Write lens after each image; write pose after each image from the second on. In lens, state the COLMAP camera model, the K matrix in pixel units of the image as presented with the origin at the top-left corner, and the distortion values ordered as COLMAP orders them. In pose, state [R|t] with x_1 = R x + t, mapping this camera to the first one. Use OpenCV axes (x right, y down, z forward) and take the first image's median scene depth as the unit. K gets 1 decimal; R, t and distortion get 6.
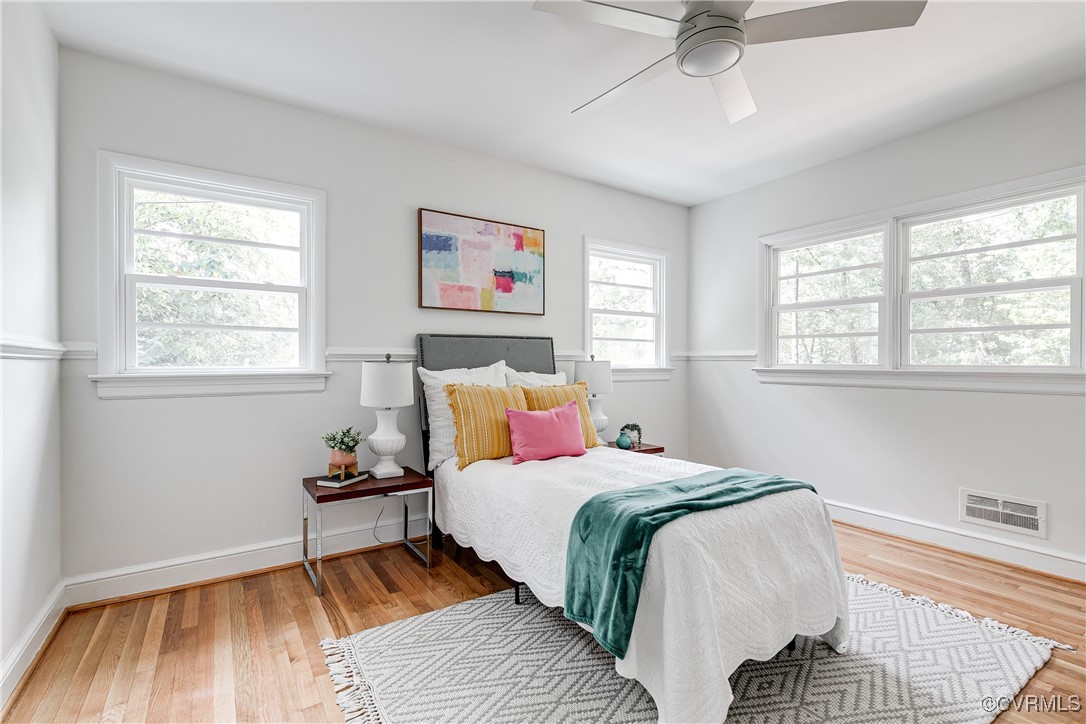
lens RADIAL K [[500.3, 0, 548.6], [0, 500.3, 365.7], [0, 0, 1]] dist [0.005909, -0.000630]
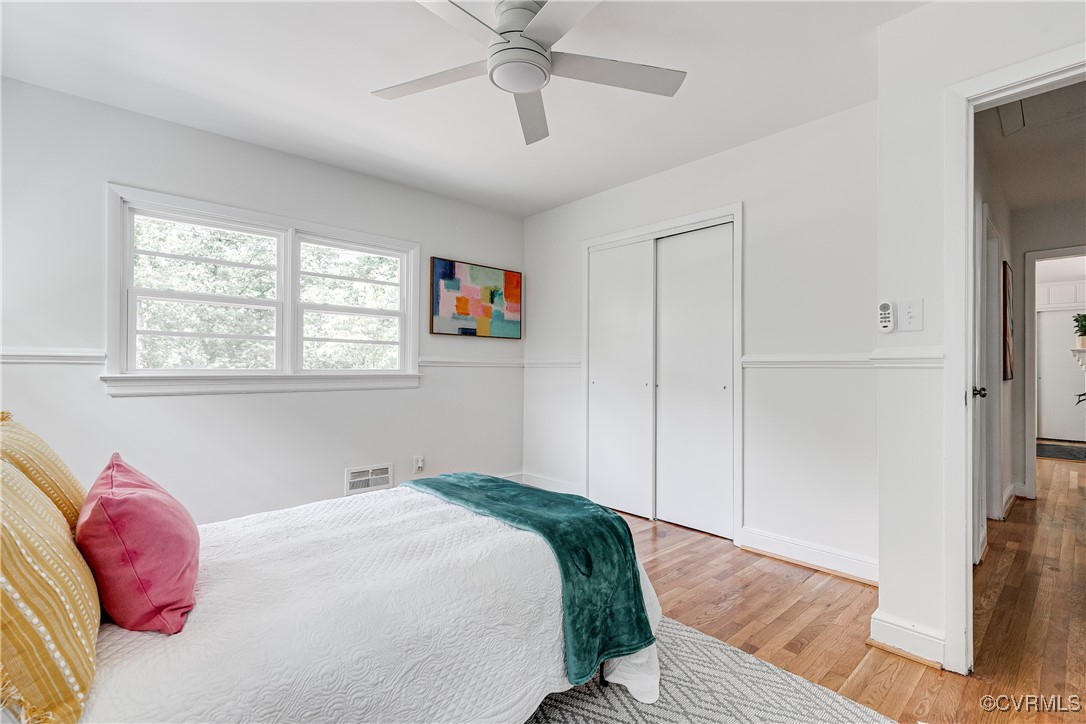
lens RADIAL K [[500.3, 0, 540.0], [0, 500.3, 355.7], [0, 0, 1]] dist [0.005909, -0.000630]
pose [[-0.174395, 0.020275, 0.984467, -0.477573], [0.001725, 0.999793, -0.020285, -0.008973], [-0.984674, -0.001840, -0.174394, 0.753143]]
